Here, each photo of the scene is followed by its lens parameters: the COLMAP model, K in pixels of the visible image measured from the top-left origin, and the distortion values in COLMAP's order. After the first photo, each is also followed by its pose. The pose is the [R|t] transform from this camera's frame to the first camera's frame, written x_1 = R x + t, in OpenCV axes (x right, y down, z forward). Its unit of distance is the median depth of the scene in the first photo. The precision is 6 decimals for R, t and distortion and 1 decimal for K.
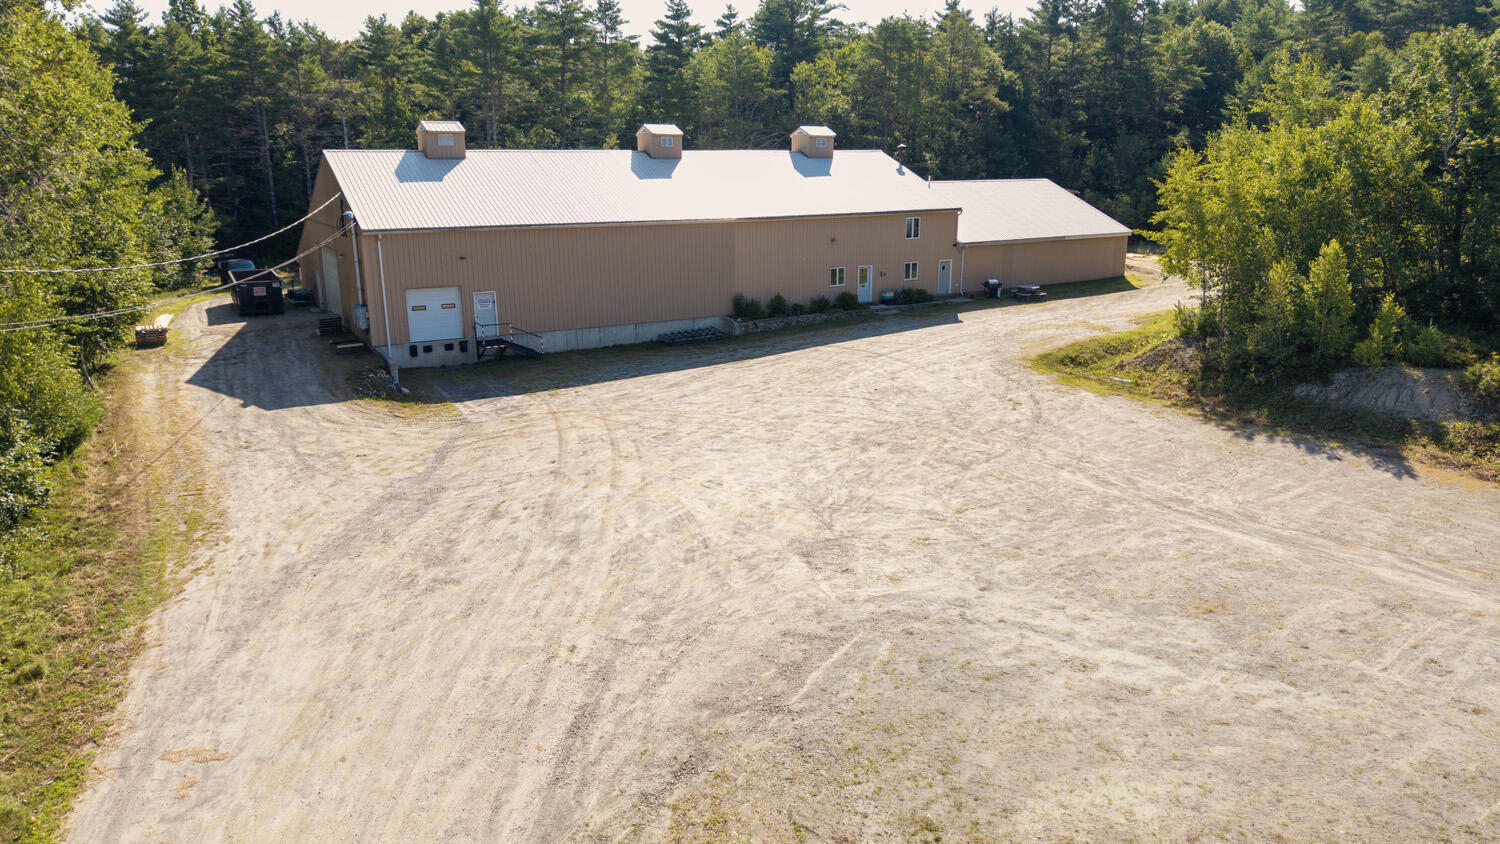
lens RADIAL K [[997.9, 0, 752.2], [0, 997.9, 425.8], [0, 0, 1]] dist [0.039739, -0.039441]
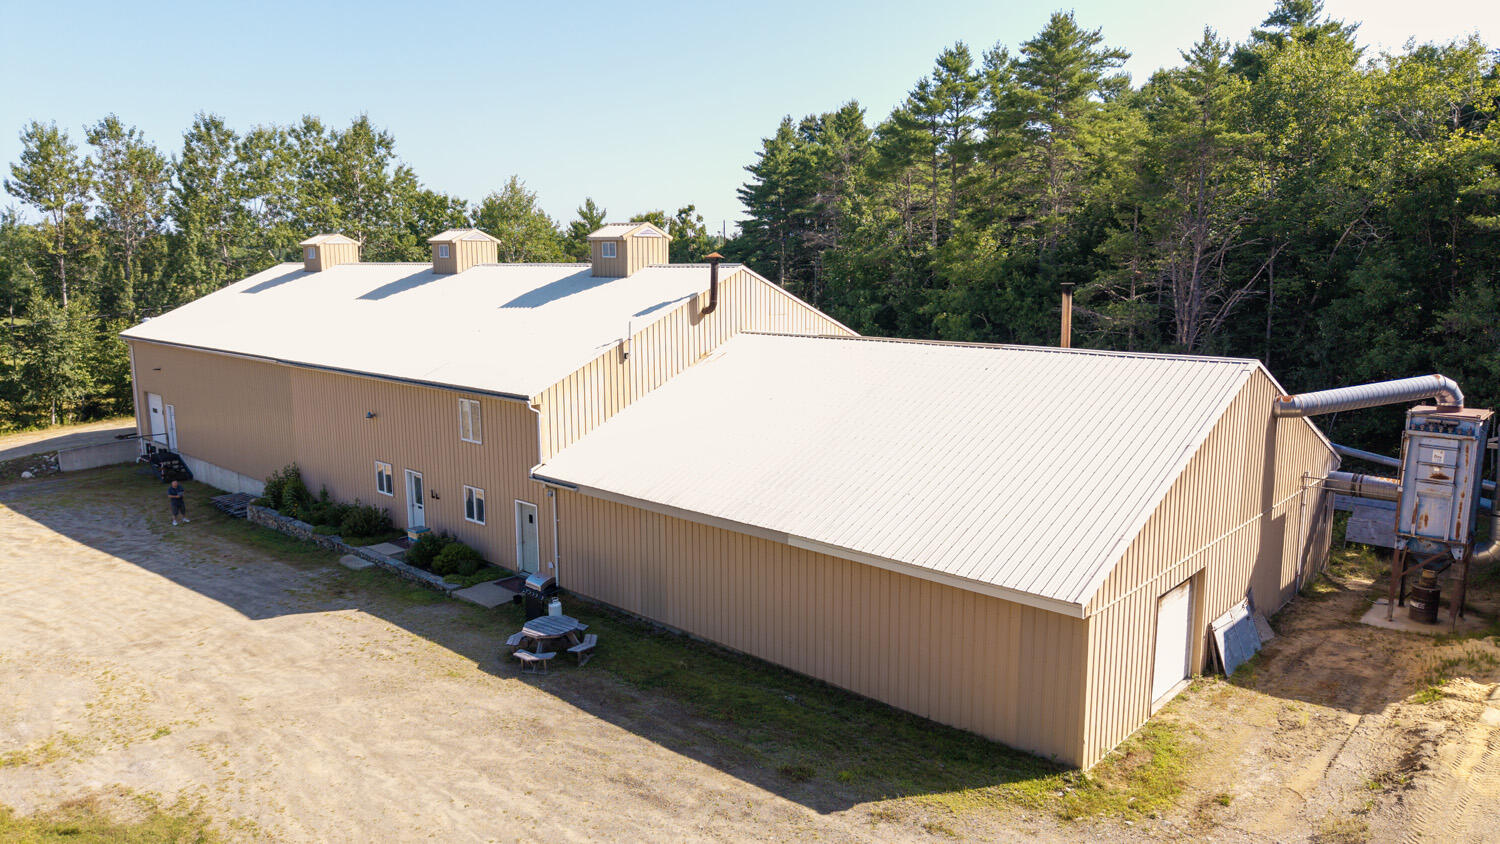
lens RADIAL K [[997.9, 0, 751.2], [0, 997.9, 424.1], [0, 0, 1]] dist [0.039739, -0.039441]
pose [[0.280815, 0.162046, -0.945983, 0.698993], [-0.244477, 0.965207, 0.092766, -0.290789], [0.928102, 0.205221, 0.310661, 1.027761]]
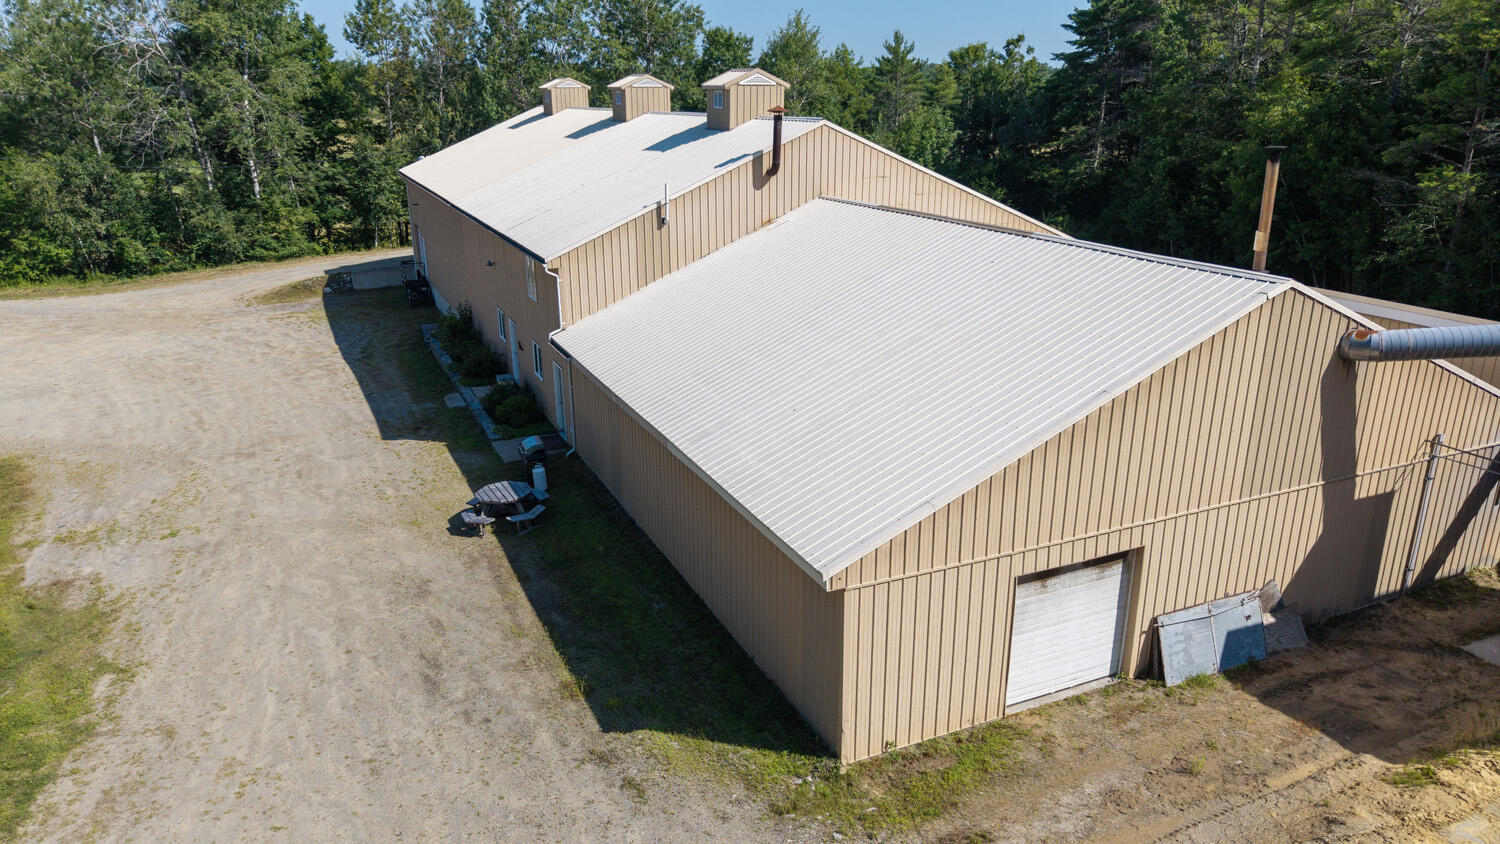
lens RADIAL K [[997.9, 0, 754.4], [0, 997.9, 417.5], [0, 0, 1]] dist [0.039739, -0.039441]
pose [[-0.108602, 0.313537, -0.943345, 0.673983], [-0.252642, 0.909095, 0.331238, -0.345829], [0.961446, 0.274301, -0.019517, 1.196427]]
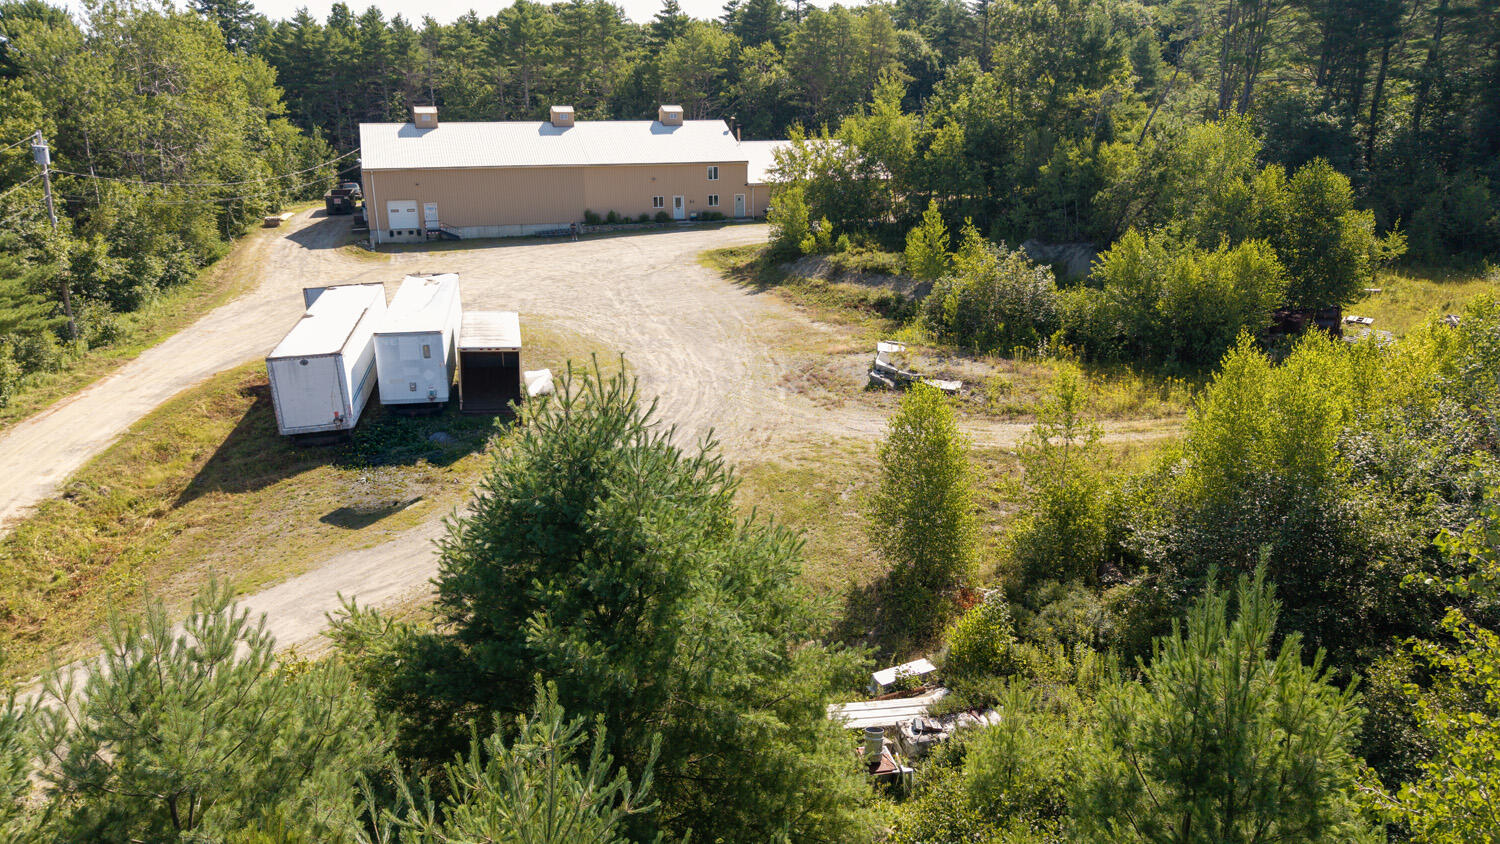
lens RADIAL K [[997.9, 0, 757.0], [0, 997.9, 443.2], [0, 0, 1]] dist [0.039739, -0.039441]
pose [[0.977291, 0.073600, -0.198707, 0.608480], [-0.057970, 0.994831, 0.083372, 0.099124], [0.203816, -0.069960, 0.976506, -0.606320]]
